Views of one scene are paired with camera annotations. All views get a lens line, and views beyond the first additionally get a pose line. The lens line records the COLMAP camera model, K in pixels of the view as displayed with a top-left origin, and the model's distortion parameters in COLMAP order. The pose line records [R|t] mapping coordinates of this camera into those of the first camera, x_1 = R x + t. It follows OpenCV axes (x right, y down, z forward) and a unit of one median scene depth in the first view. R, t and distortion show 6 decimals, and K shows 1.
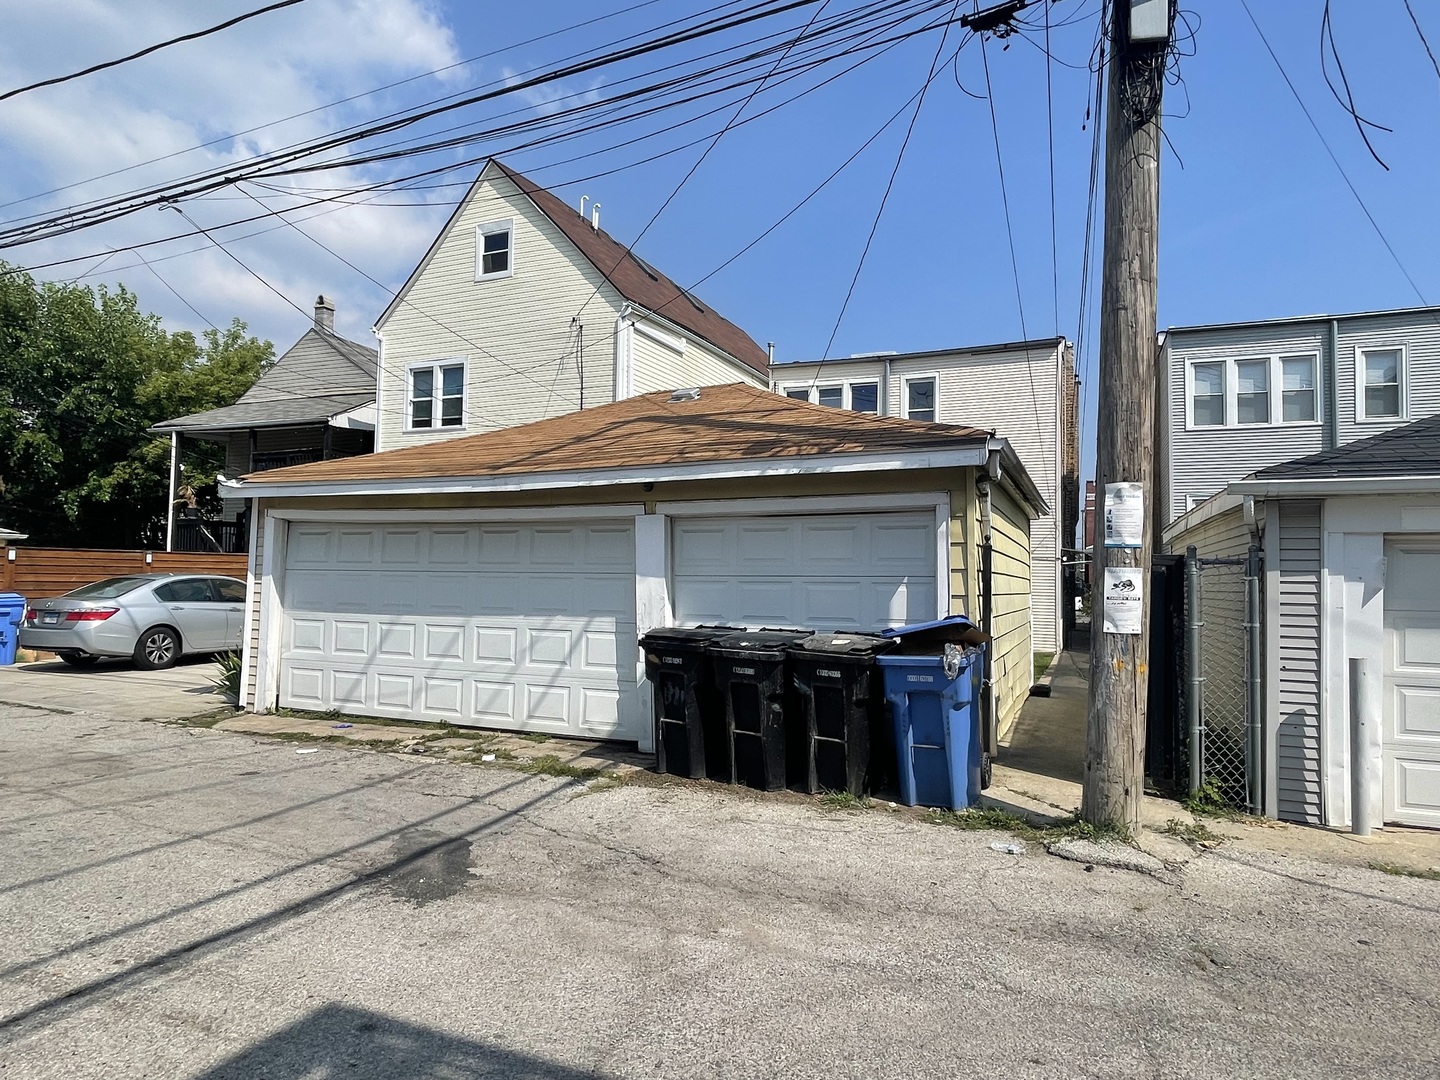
lens RADIAL K [[872.0, 0, 720.0], [0, 872.0, 540.0], [0, 0, 1]] dist [-0.002500, -0.000355]
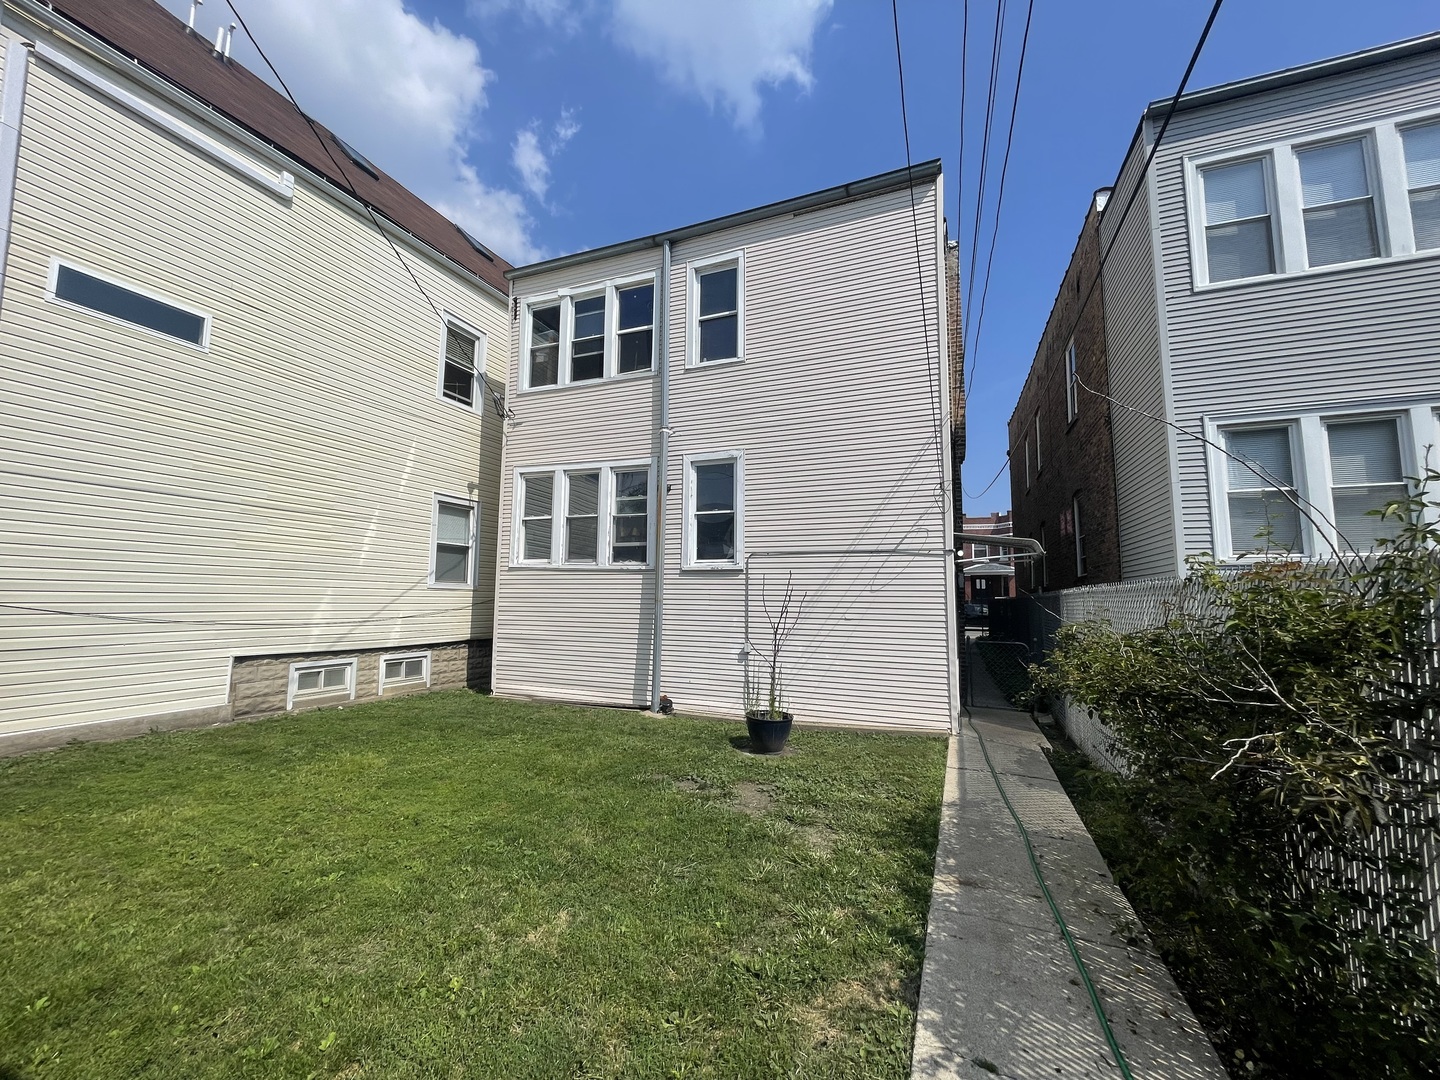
lens RADIAL K [[579.8, 0, 720.0], [0, 579.8, 540.0], [0, 0, 1]] dist [0.000846, -0.000095]
pose [[0.999920, -0.006382, 0.010964, 0.252429], [0.006993, 0.998374, -0.056565, 0.035380], [-0.010585, 0.056637, 0.998339, 0.670452]]
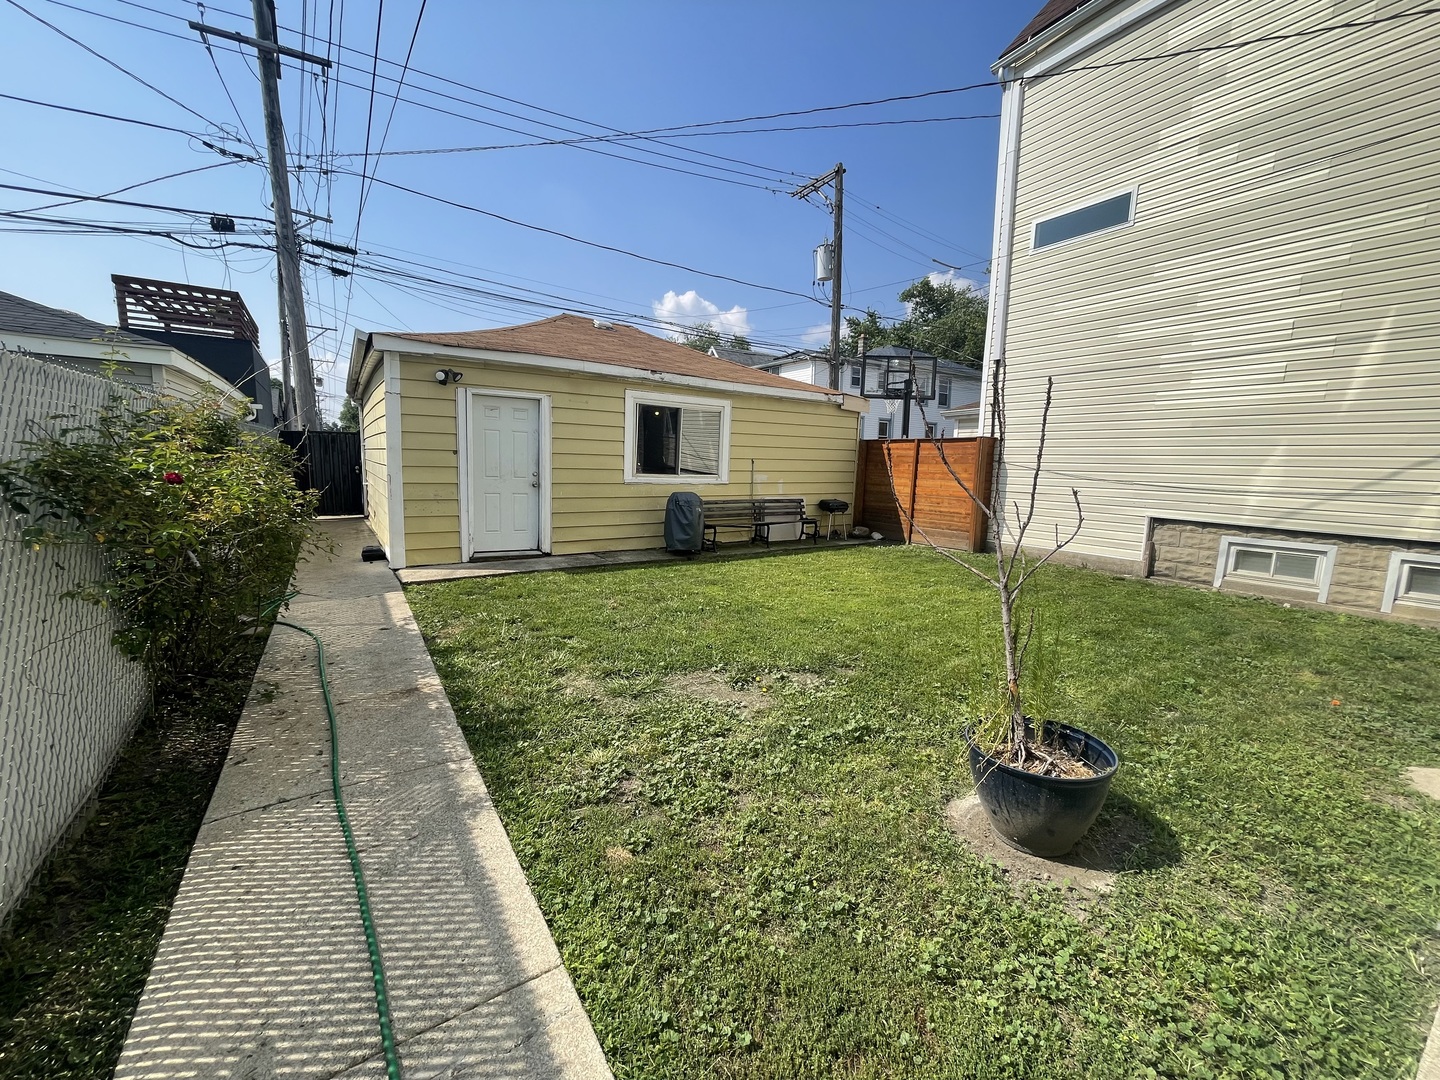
lens RADIAL K [[579.8, 0, 720.0], [0, 579.8, 540.0], [0, 0, 1]] dist [0.000846, -0.000095]
pose [[-0.554410, 0.081966, -0.828197, 0.414975], [0.007851, 0.995609, 0.093279, 0.063228], [0.832206, 0.045213, -0.552620, 1.015815]]
